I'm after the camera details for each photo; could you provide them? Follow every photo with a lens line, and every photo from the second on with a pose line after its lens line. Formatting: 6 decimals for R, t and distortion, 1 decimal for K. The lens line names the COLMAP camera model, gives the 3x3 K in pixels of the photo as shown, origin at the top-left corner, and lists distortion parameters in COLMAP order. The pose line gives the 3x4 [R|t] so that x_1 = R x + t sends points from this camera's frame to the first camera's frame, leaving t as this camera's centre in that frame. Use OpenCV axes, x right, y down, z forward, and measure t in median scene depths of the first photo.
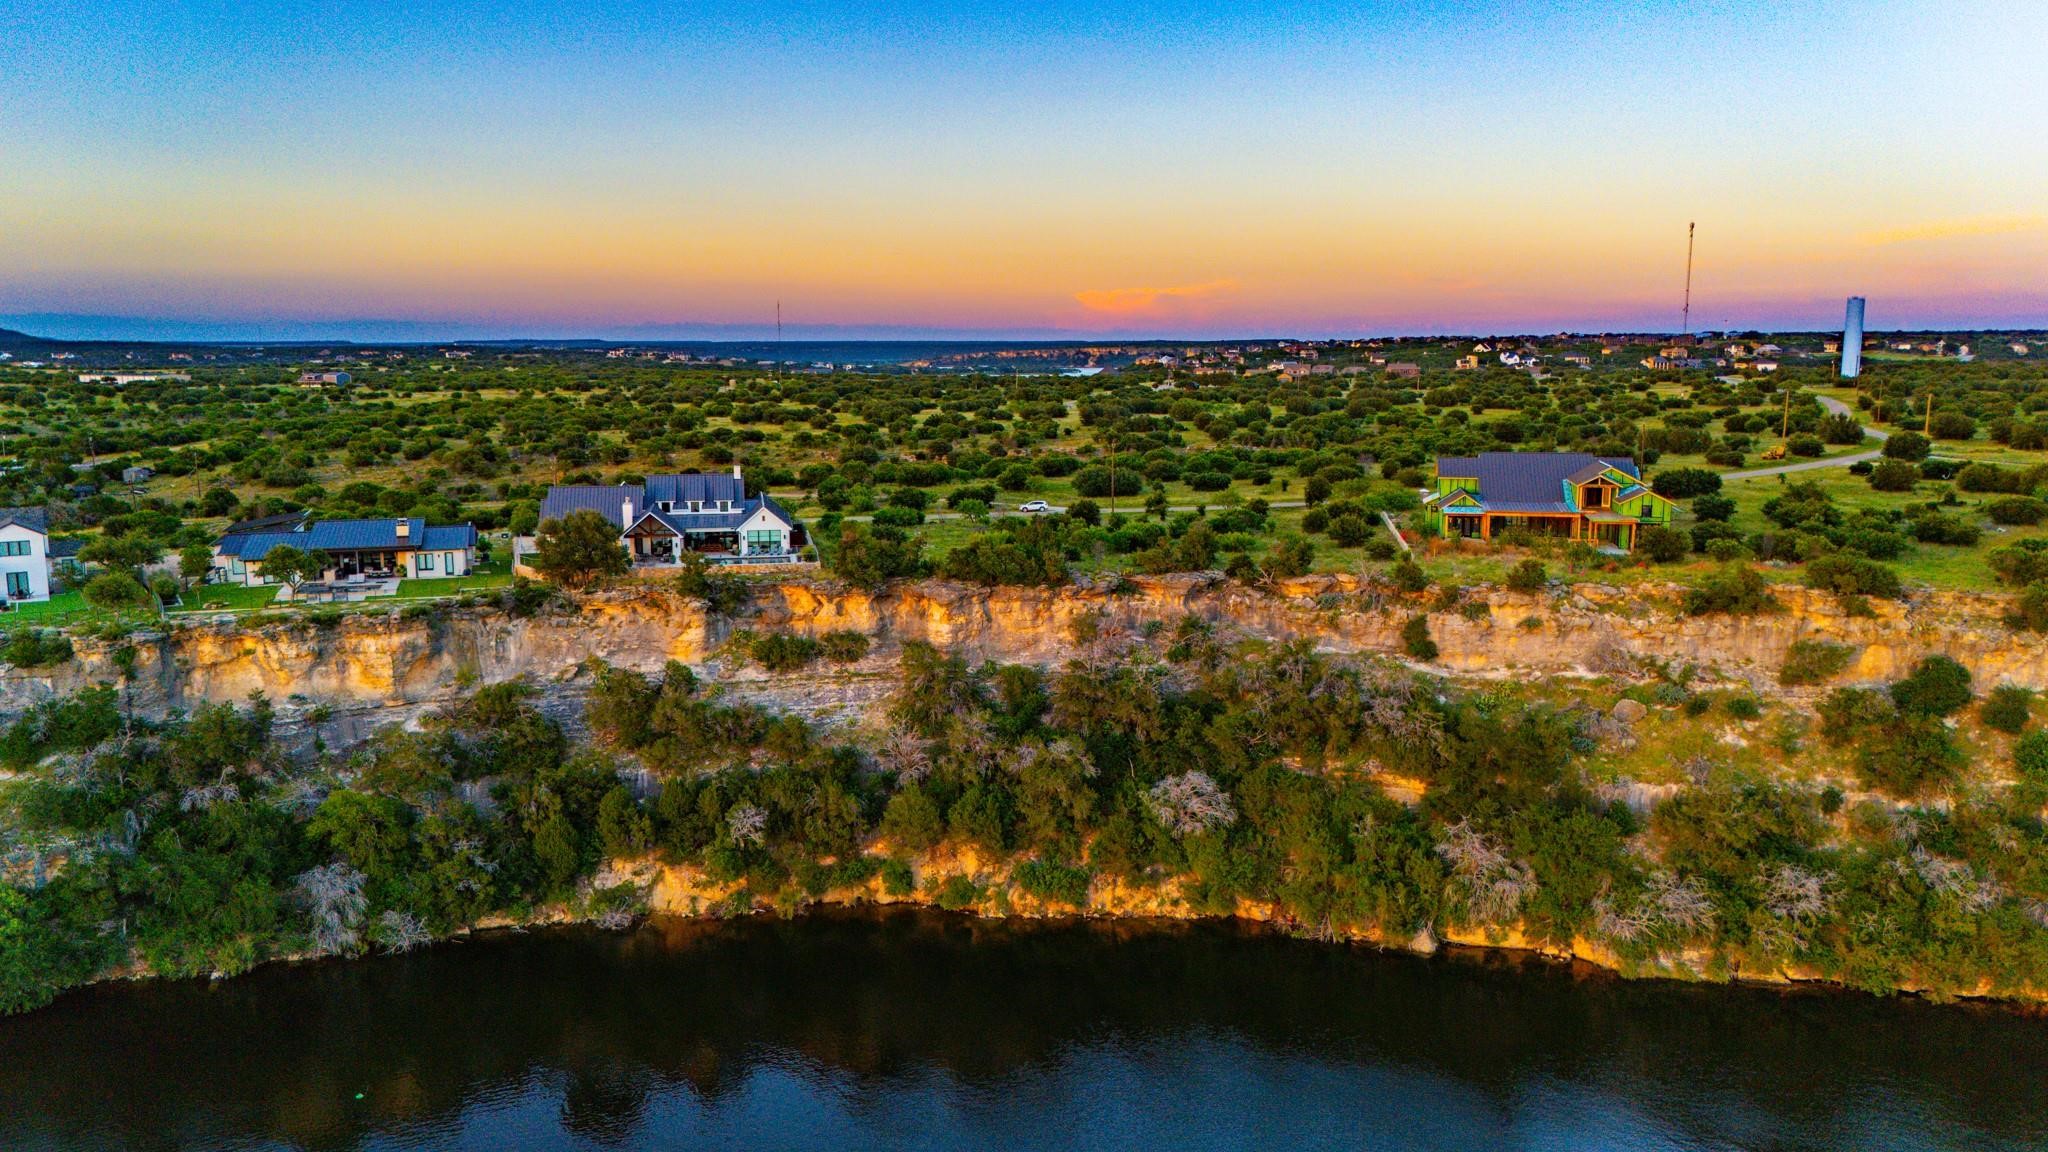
lens RADIAL K [[1437.4, 0, 1024.0], [0, 1437.4, 576.0], [0, 0, 1]] dist [0.027019, -0.073864]
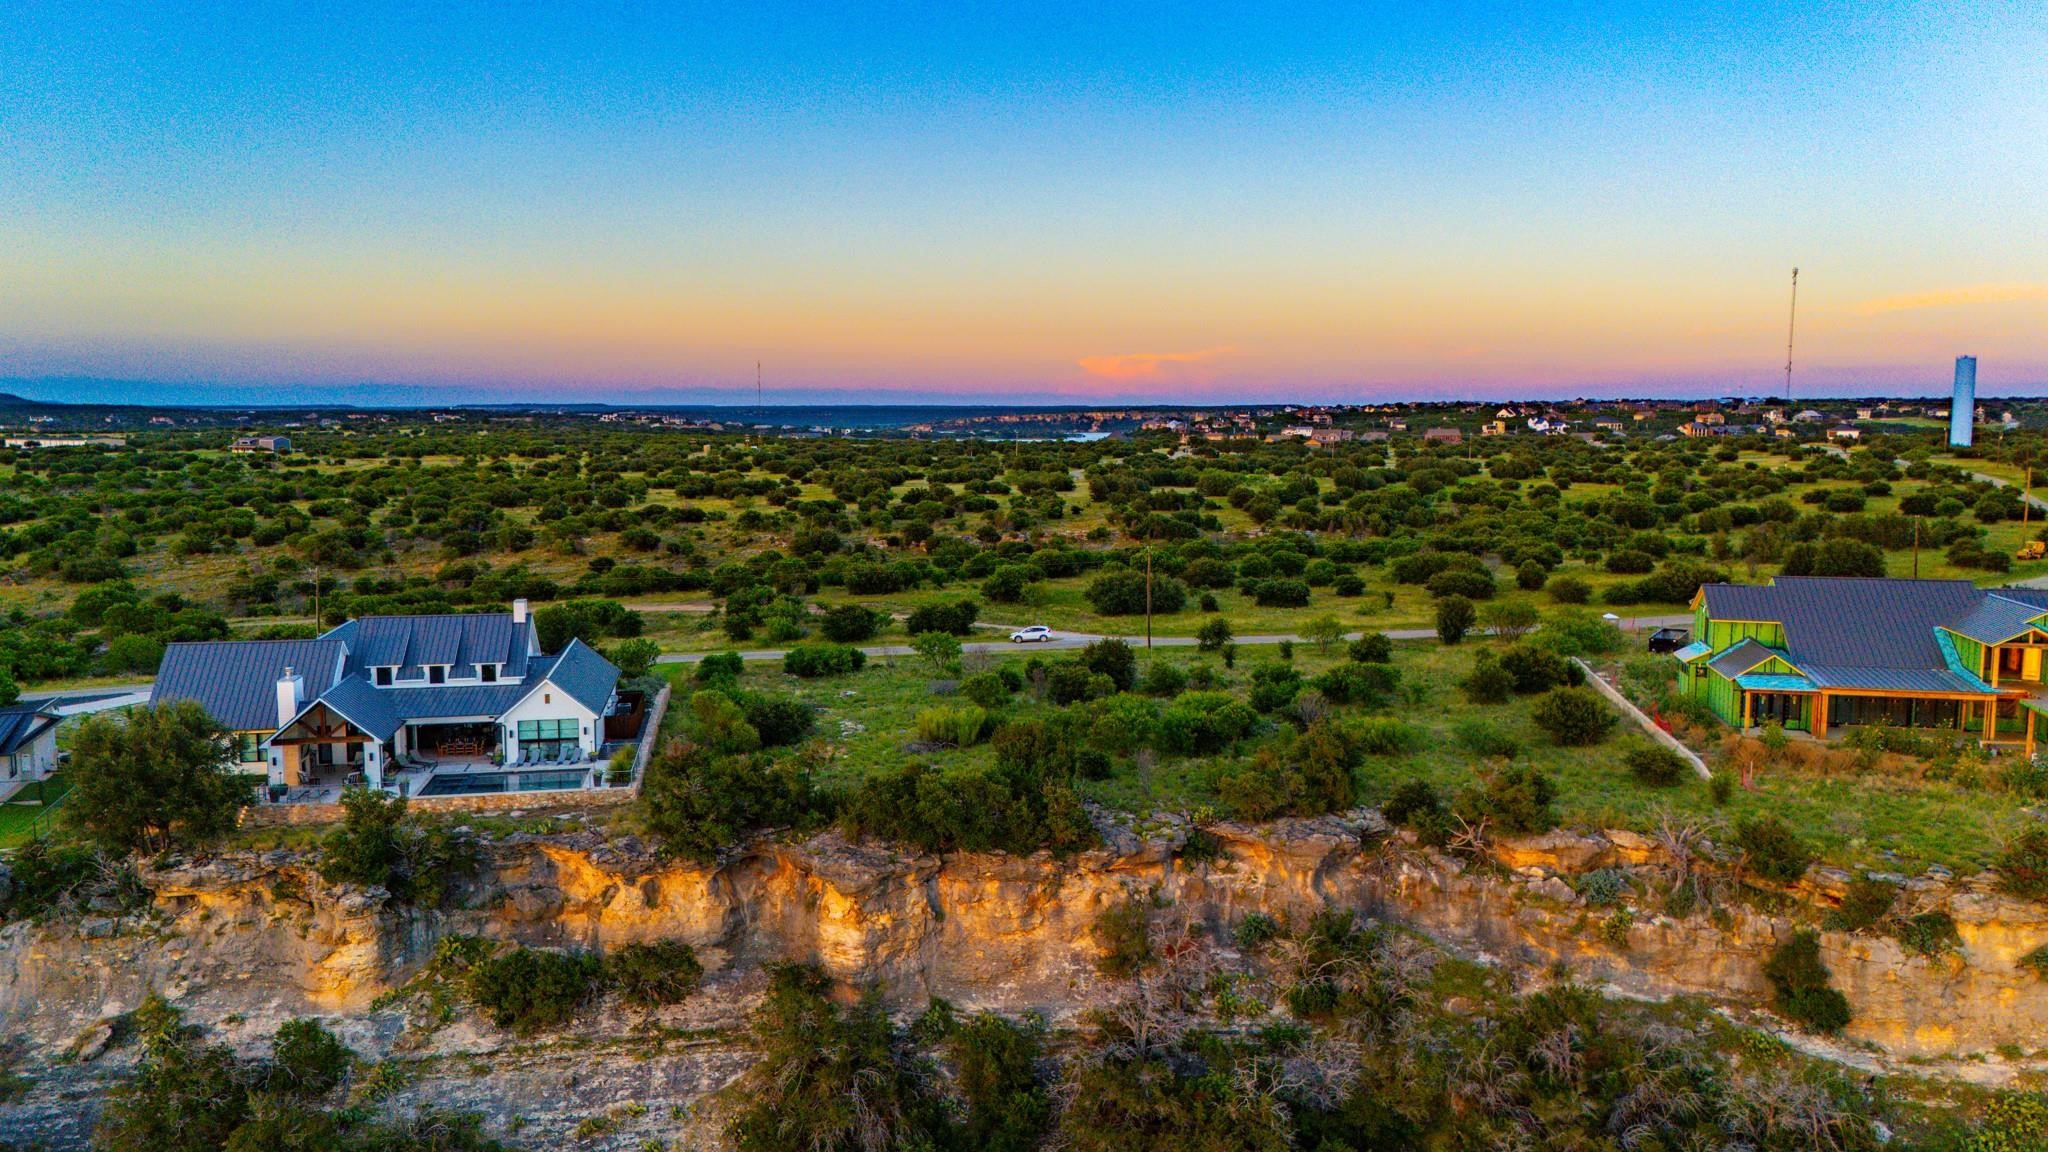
lens RADIAL K [[1469.2, 0, 1024.0], [0, 1469.2, 576.0], [0, 0, 1]] dist [-0.003980, -0.039749]
pose [[0.999996, 0.002094, -0.001734, 0.006632], [-0.002172, 0.998923, -0.046345, -0.063922], [0.001635, 0.046348, 0.998924, 0.439373]]
